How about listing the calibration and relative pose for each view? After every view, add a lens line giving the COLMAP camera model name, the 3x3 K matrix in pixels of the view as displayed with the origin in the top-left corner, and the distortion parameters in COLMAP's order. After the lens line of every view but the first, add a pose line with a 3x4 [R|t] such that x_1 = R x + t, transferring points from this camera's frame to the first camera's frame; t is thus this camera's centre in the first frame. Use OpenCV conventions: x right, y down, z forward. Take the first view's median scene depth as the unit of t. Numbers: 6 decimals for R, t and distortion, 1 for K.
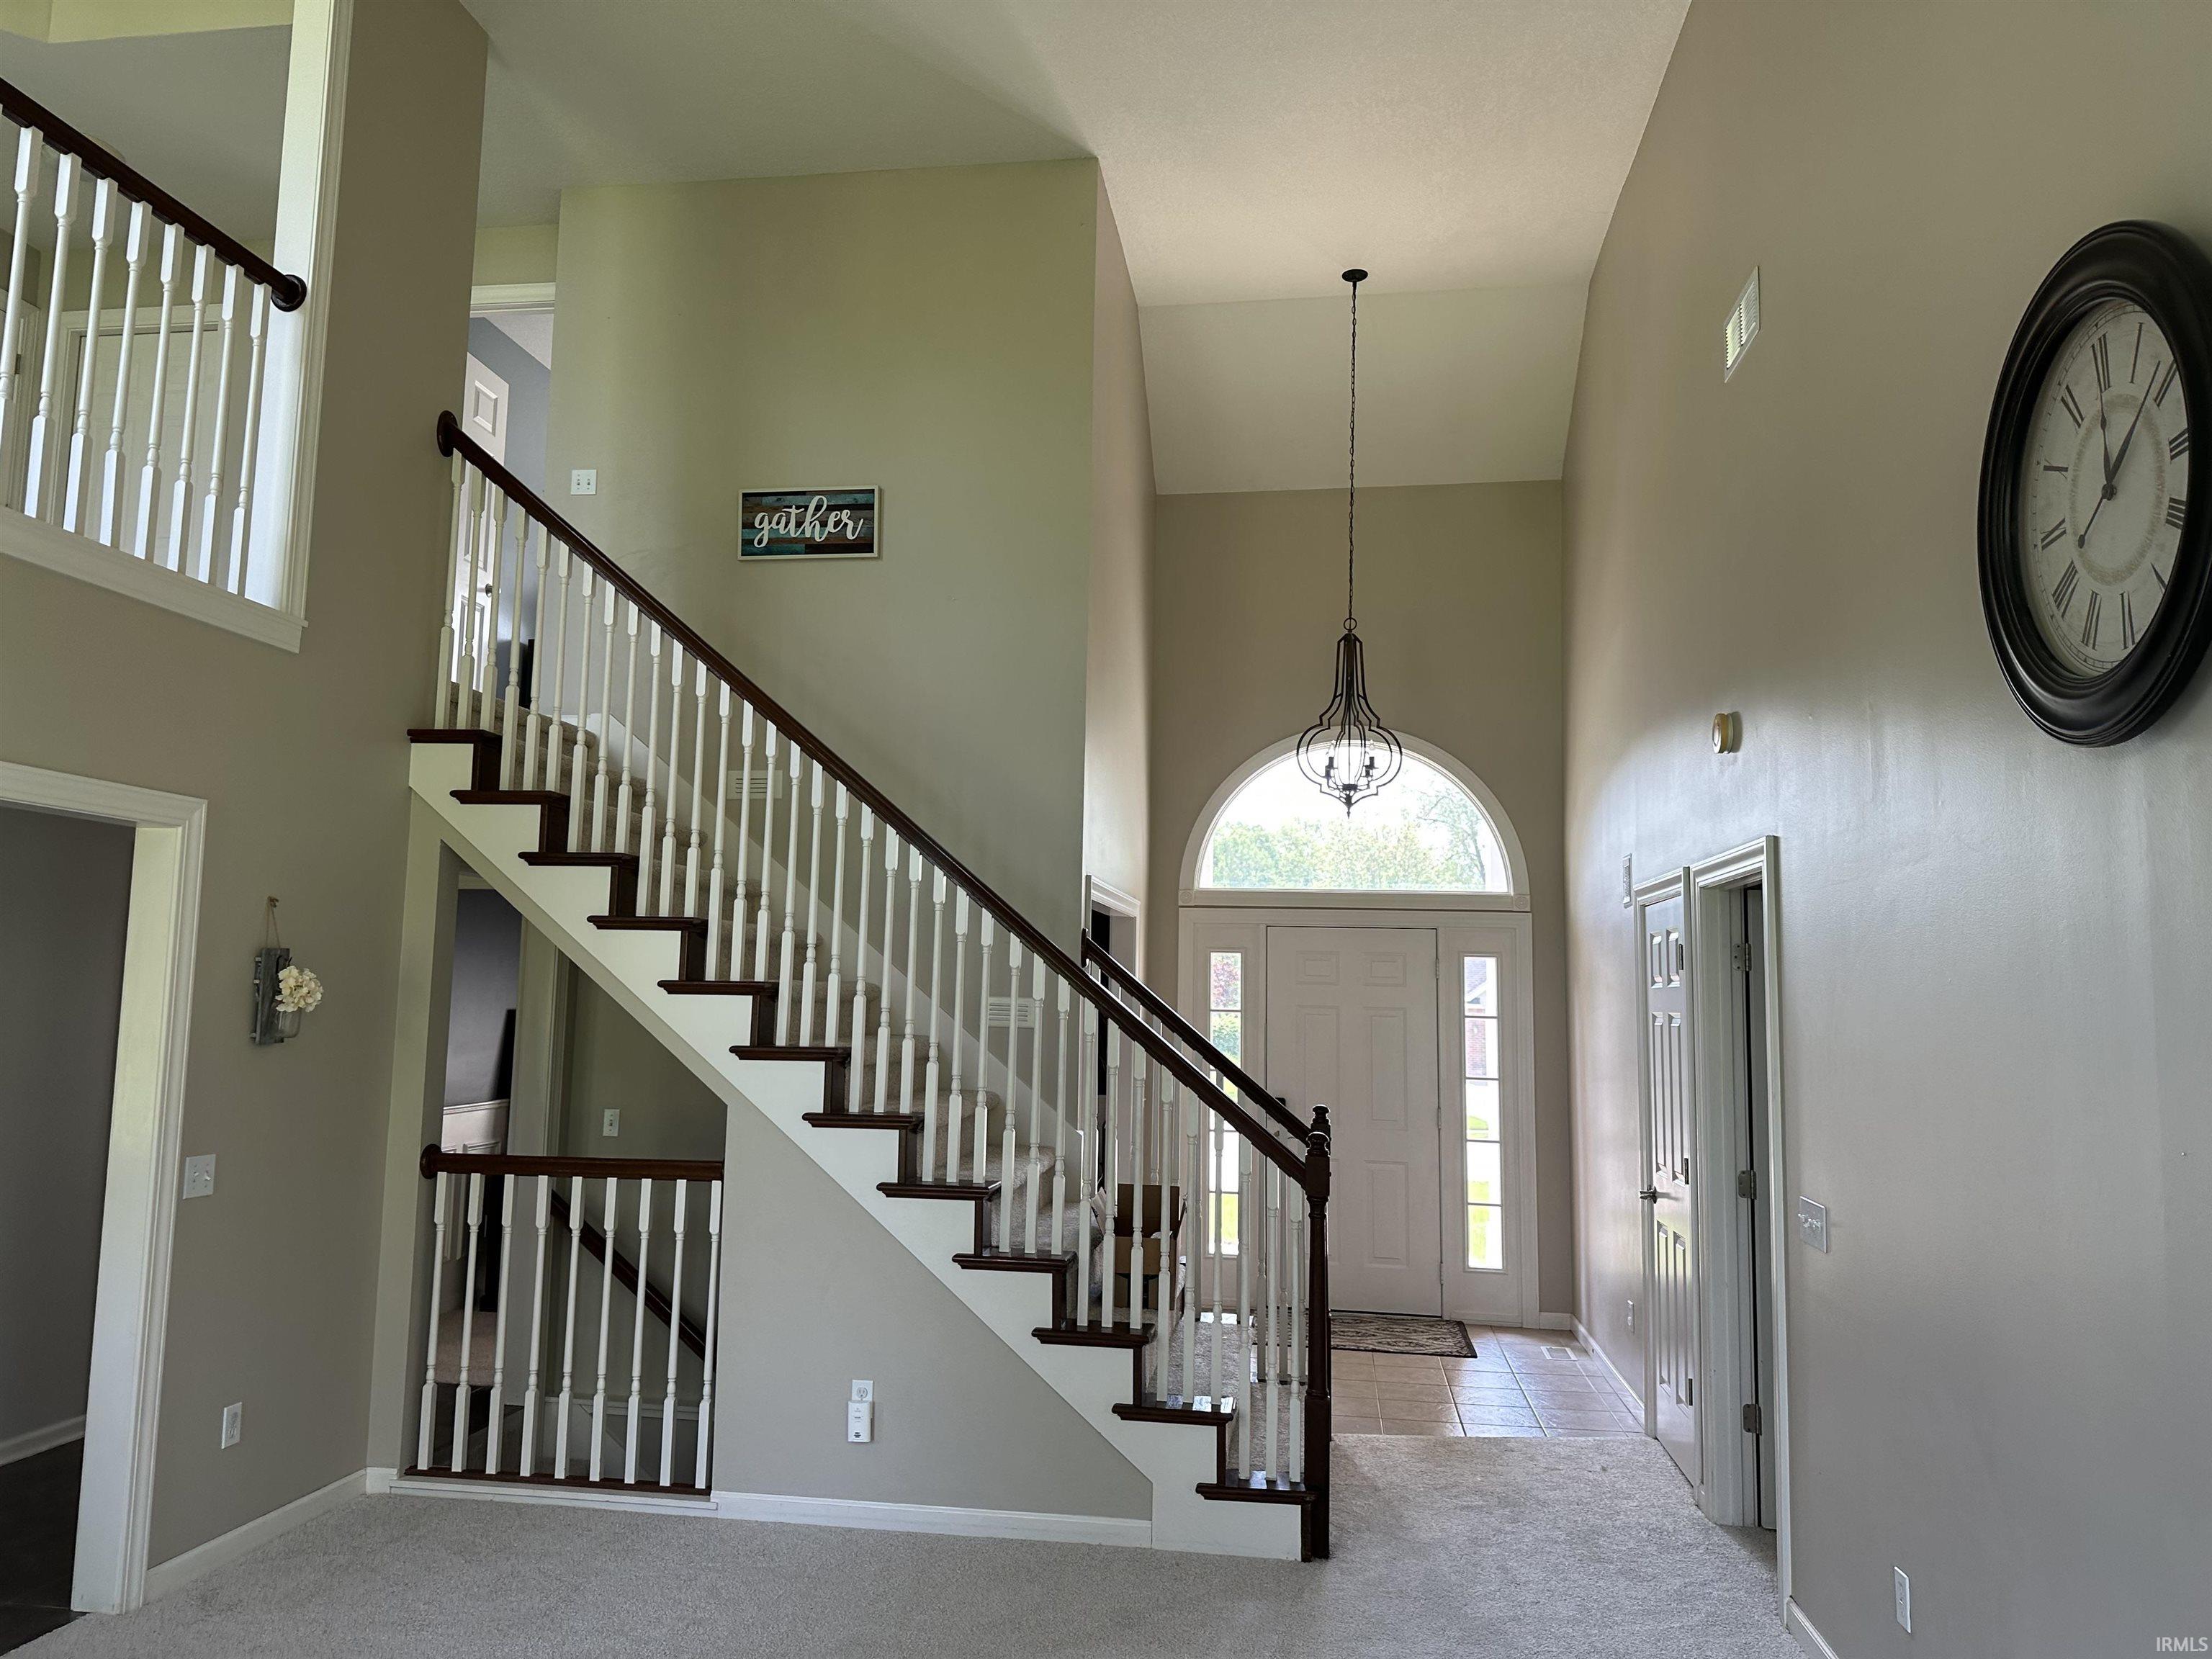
lens RADIAL K [[1539.7, 0, 1123.6], [0, 1539.7, 831.5], [0, 0, 1]] dist [0.070594, -0.094882]
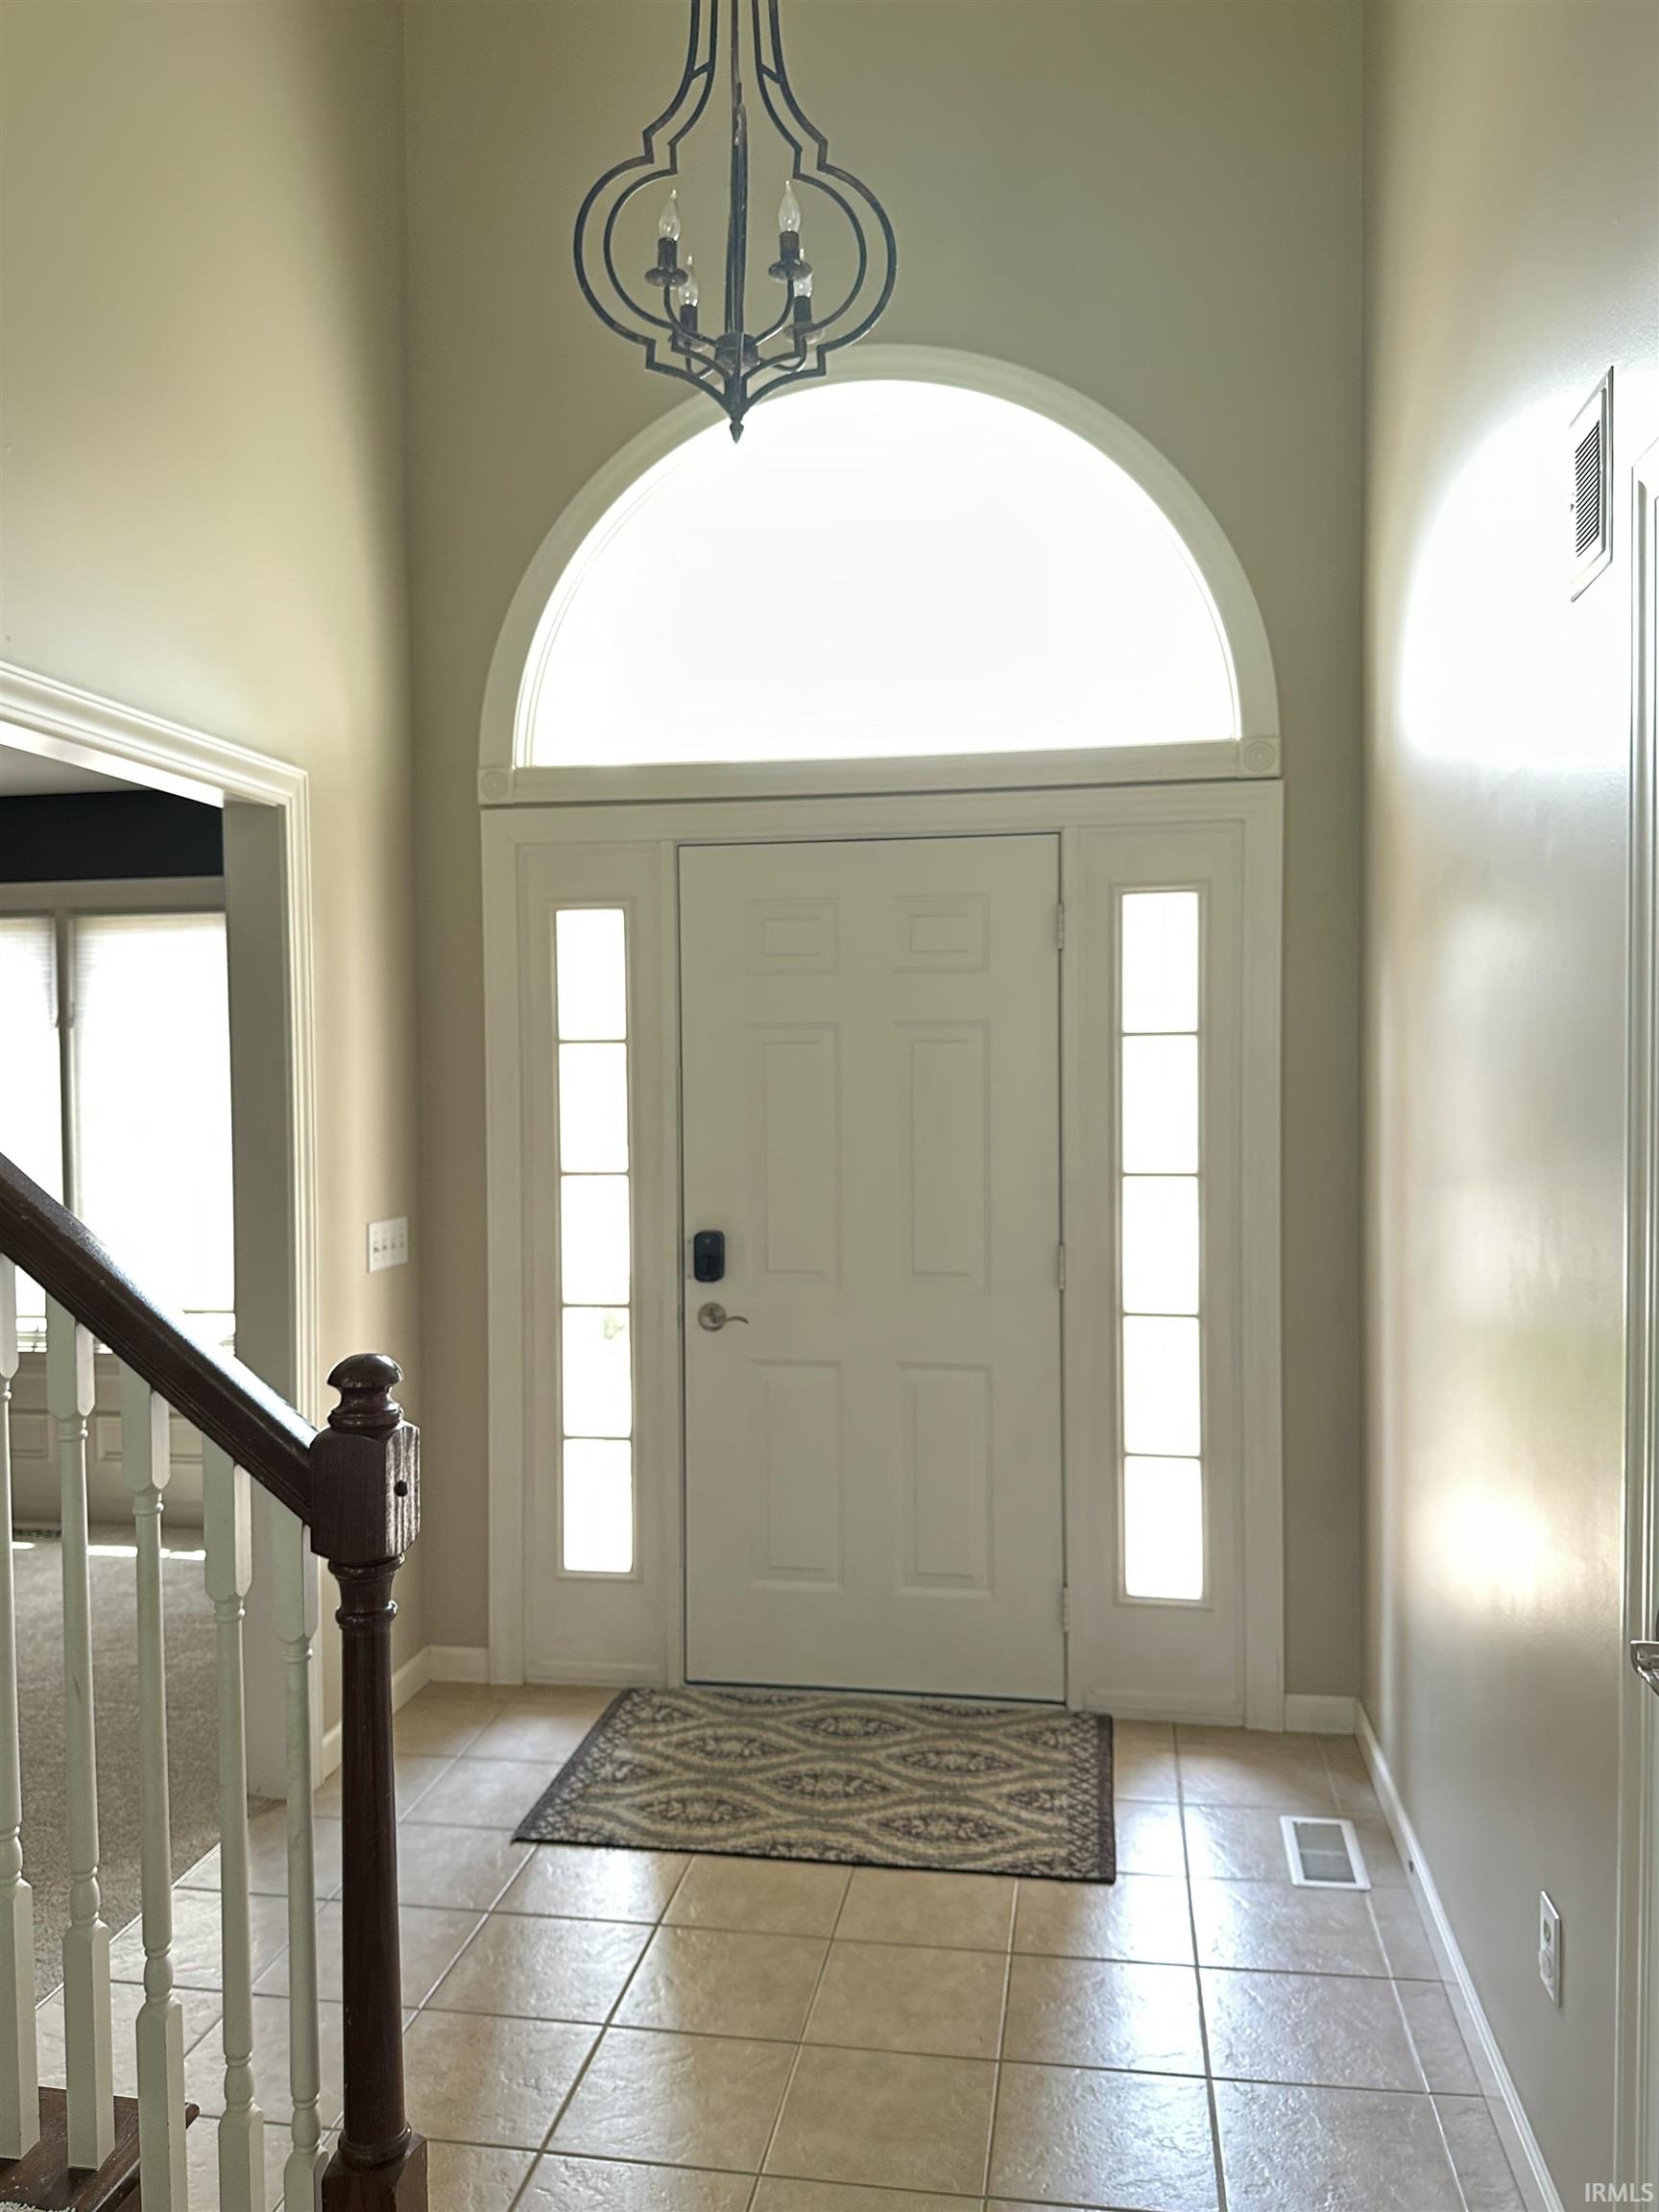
lens RADIAL K [[1617.8, 0, 829.5], [0, 1617.8, 1106.0], [0, 0, 1]] dist [-0.001515, -0.001013]
pose [[0.999430, -0.026521, -0.020864, 0.151372], [0.029016, 0.991074, 0.130118, 0.080124], [0.017227, -0.130649, 0.991279, 0.558751]]
